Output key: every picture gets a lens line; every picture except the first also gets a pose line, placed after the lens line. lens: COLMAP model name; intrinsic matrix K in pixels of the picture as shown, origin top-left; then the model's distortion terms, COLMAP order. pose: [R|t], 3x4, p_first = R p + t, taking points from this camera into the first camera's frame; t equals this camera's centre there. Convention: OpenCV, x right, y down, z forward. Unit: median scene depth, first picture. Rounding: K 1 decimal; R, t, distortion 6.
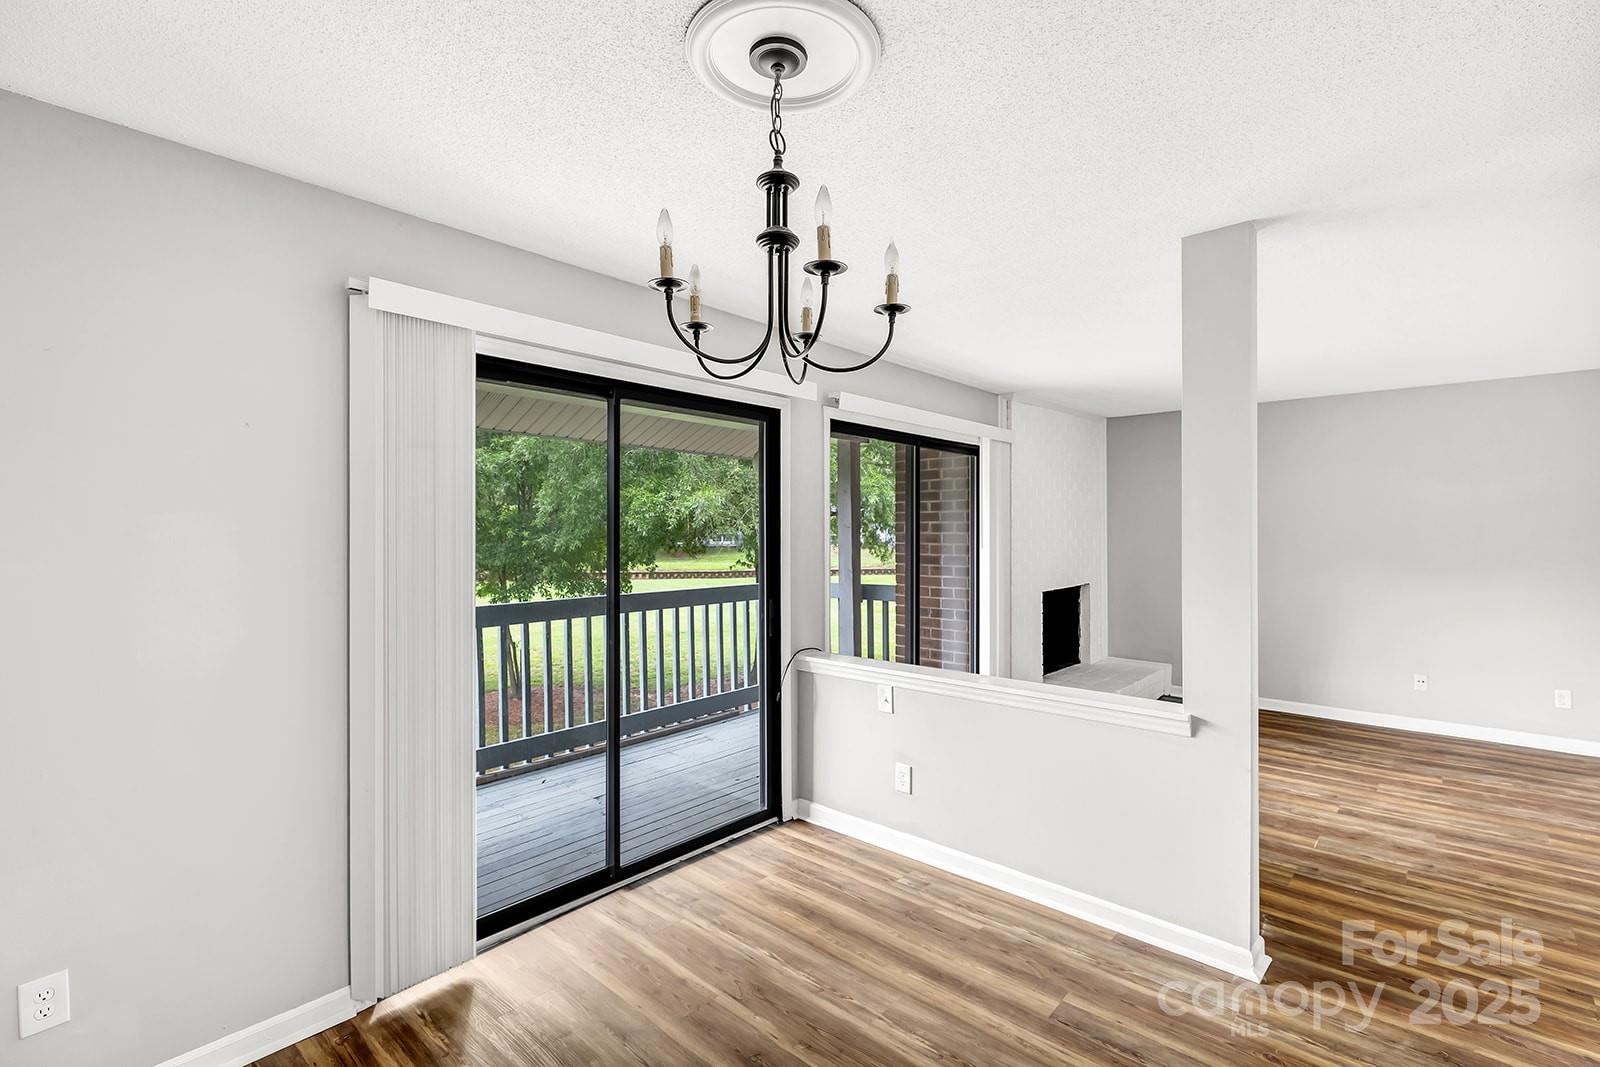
lens RADIAL K [[738.2, 0, 807.1], [0, 738.2, 508.1], [0, 0, 1]] dist [-0.000681, 0.004138]
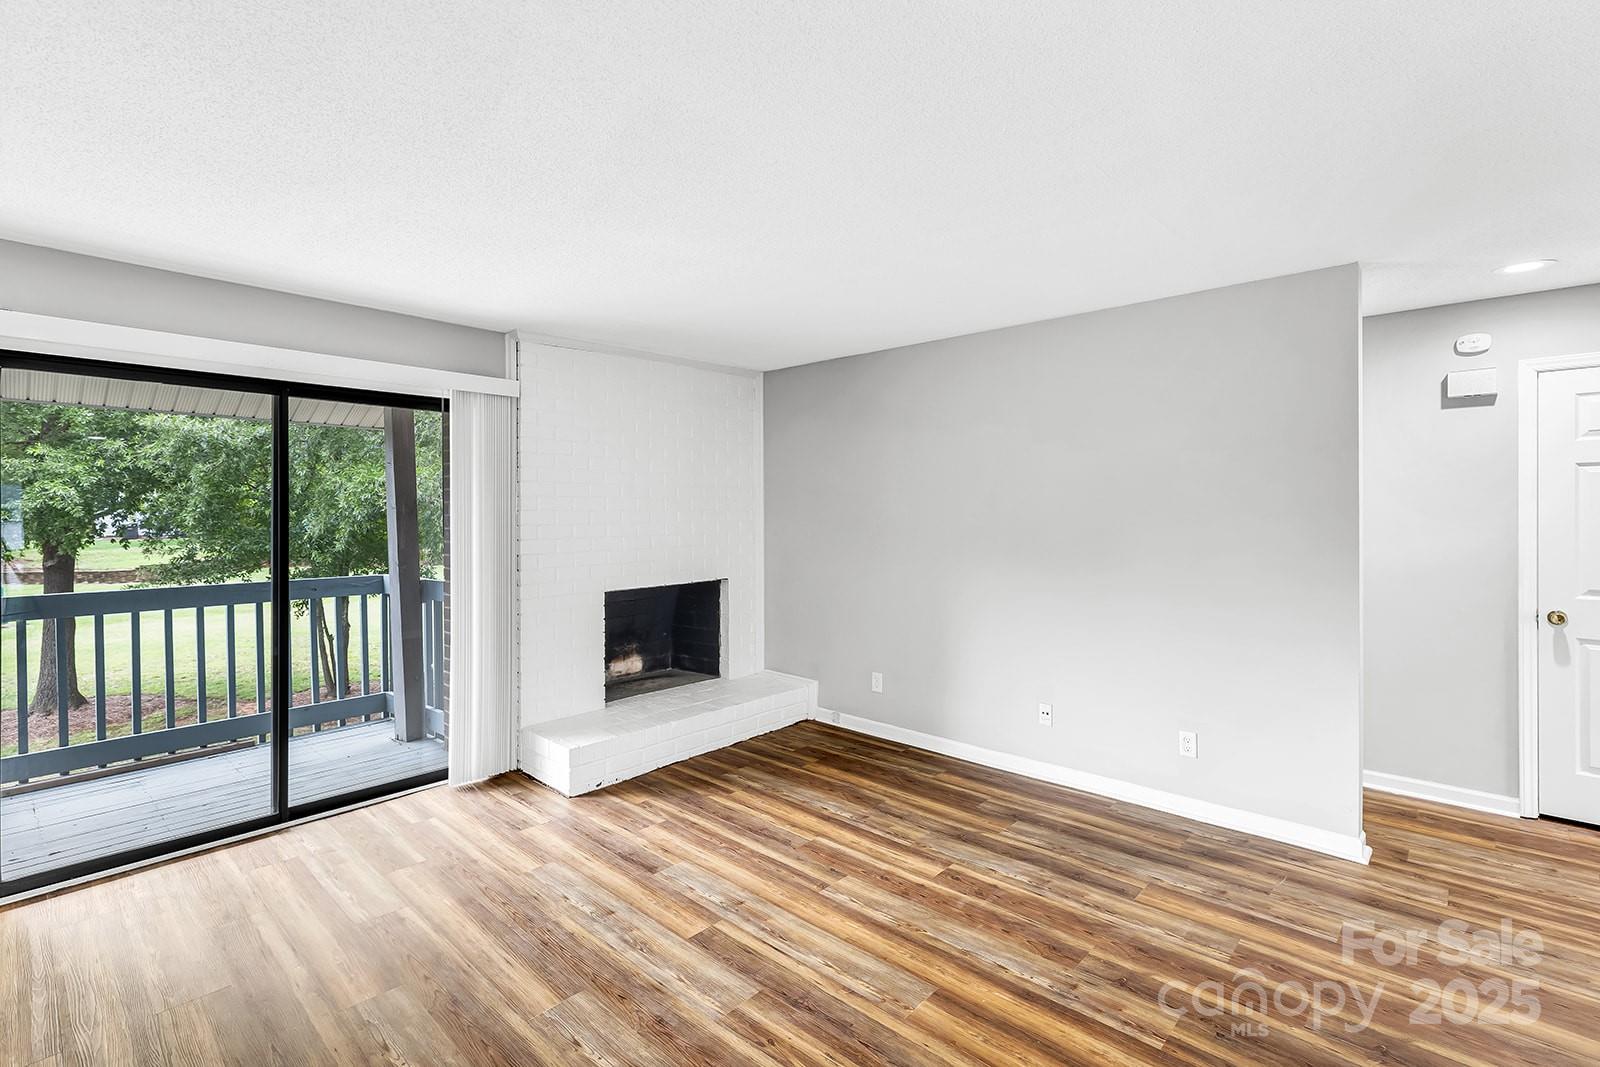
lens RADIAL K [[738.2, 0, 807.1], [0, 738.2, 508.1], [0, 0, 1]] dist [-0.000681, 0.004138]
pose [[0.999845, -0.001373, -0.017572, 0.833267], [0.001799, 0.999704, 0.024269, 0.010371], [0.017534, -0.024297, 0.999551, 0.348147]]
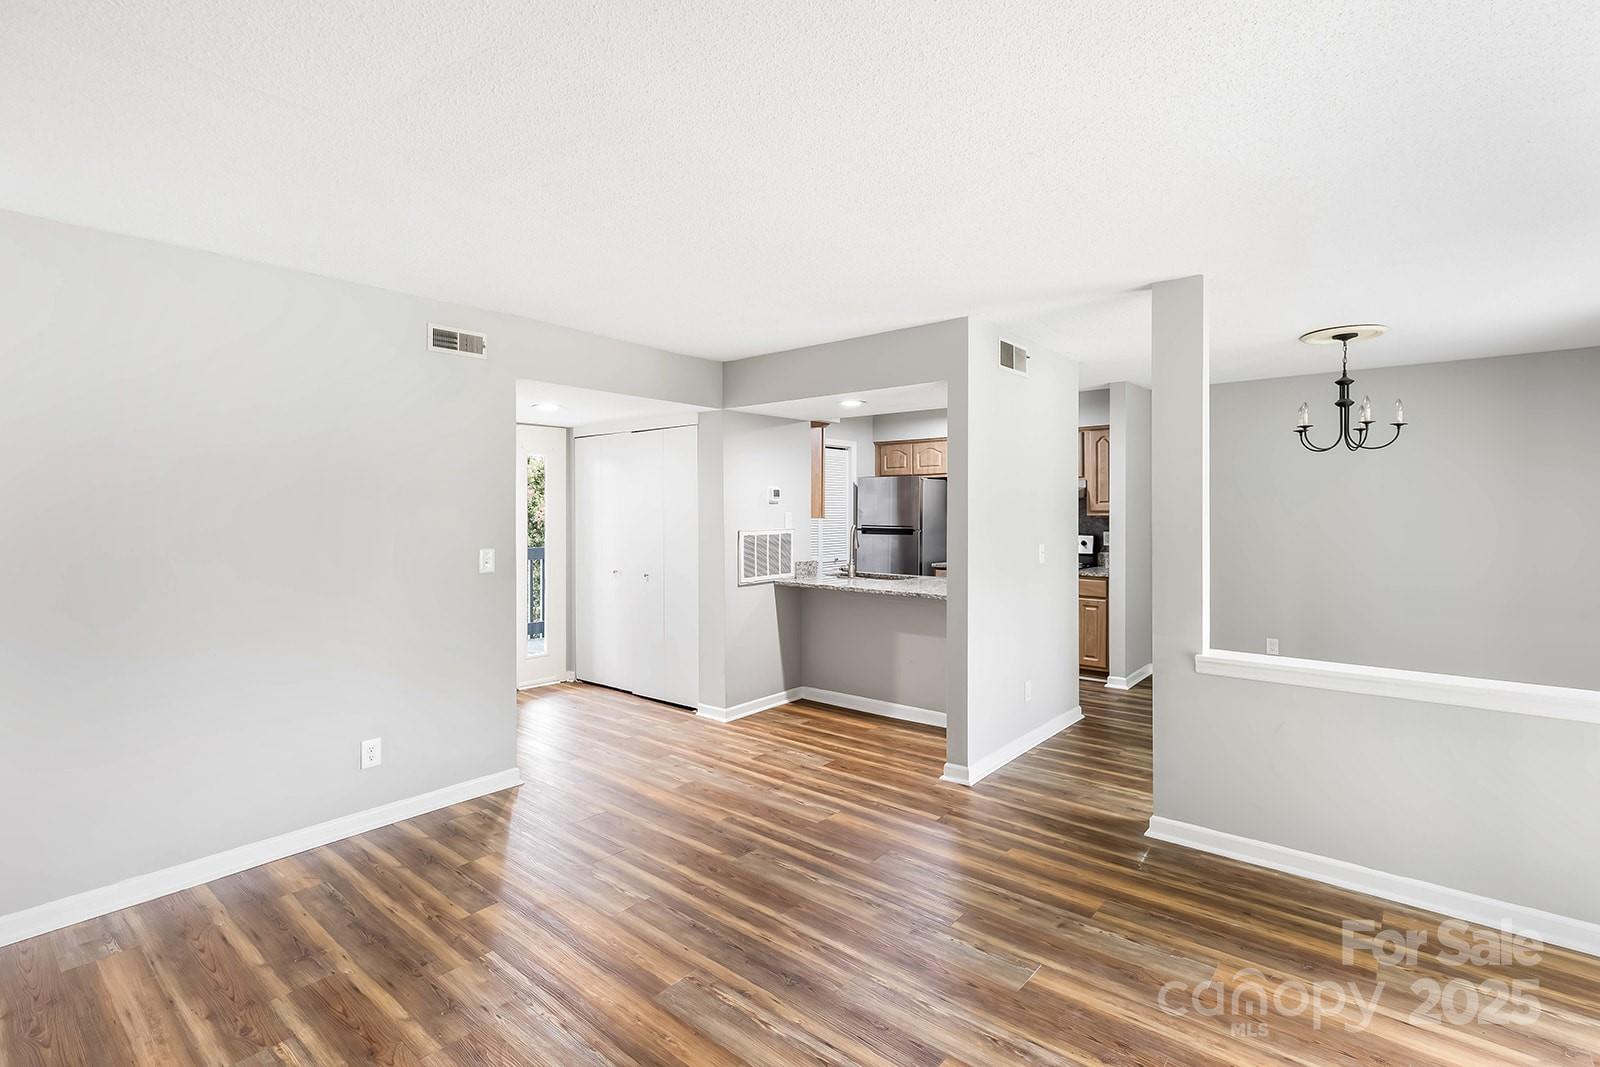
lens RADIAL K [[738.2, 0, 807.1], [0, 738.2, 508.1], [0, 0, 1]] dist [-0.000681, 0.004138]
pose [[-0.999394, -0.007742, -0.033946, 0.830038], [-0.006722, 0.999526, -0.030054, 0.049968], [0.034163, -0.029808, -0.998972, 1.506348]]
